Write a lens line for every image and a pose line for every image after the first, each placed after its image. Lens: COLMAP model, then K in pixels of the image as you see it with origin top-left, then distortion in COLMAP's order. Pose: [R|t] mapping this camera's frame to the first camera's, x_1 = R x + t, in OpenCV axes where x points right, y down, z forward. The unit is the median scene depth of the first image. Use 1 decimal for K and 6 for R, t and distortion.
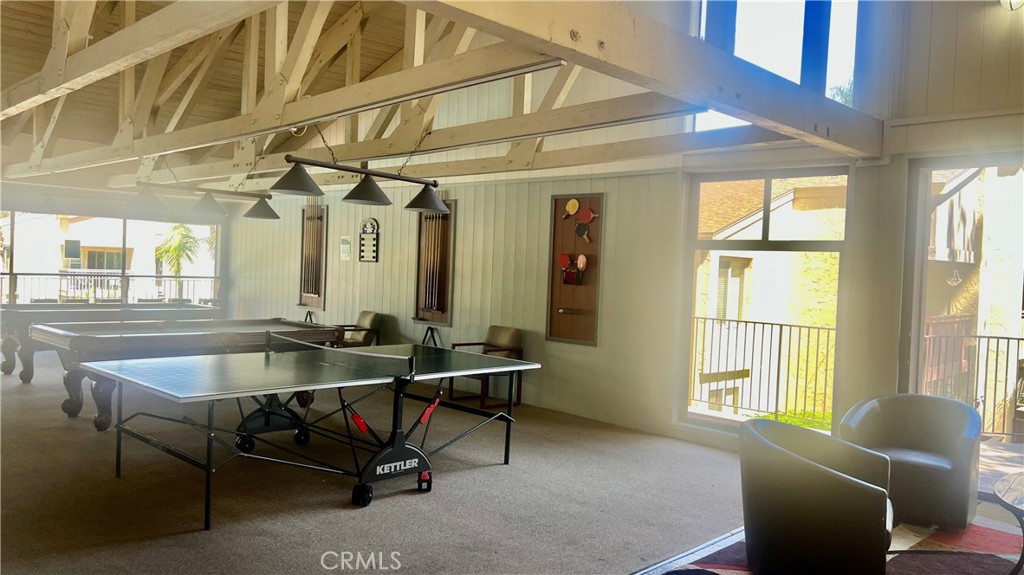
lens RADIAL K [[773.4, 0, 512.5], [0, 773.4, 290.0], [0, 0, 1]] dist [0.002847, 0.000396]
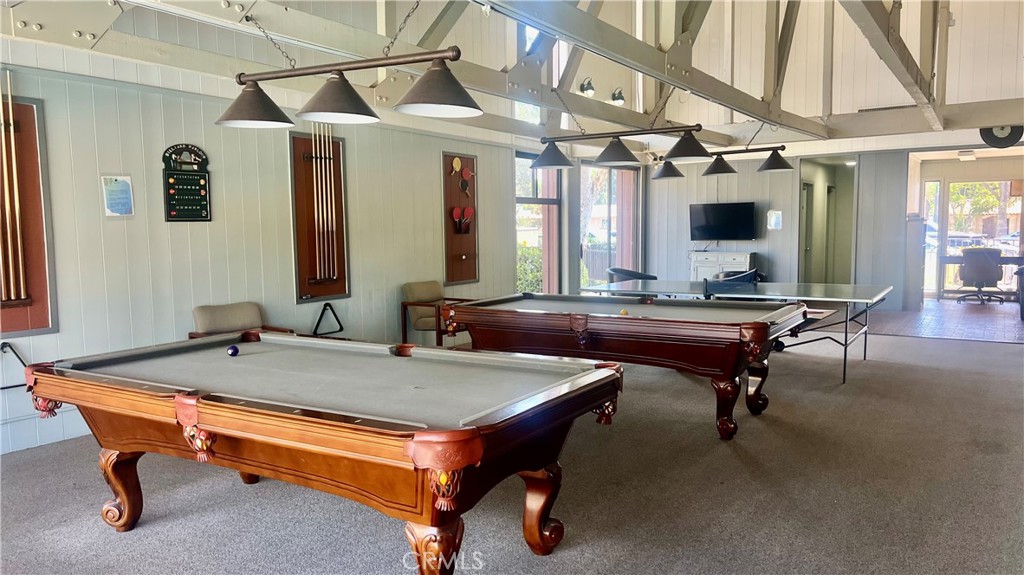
lens RADIAL K [[773.4, 0, 513.4], [0, 773.4, 289.9], [0, 0, 1]] dist [0.002847, 0.000396]
pose [[-0.228314, -0.129511, 0.964935, -1.048911], [0.016592, 0.990451, 0.136862, -0.079328], [-0.973446, 0.047258, -0.223985, 1.177382]]
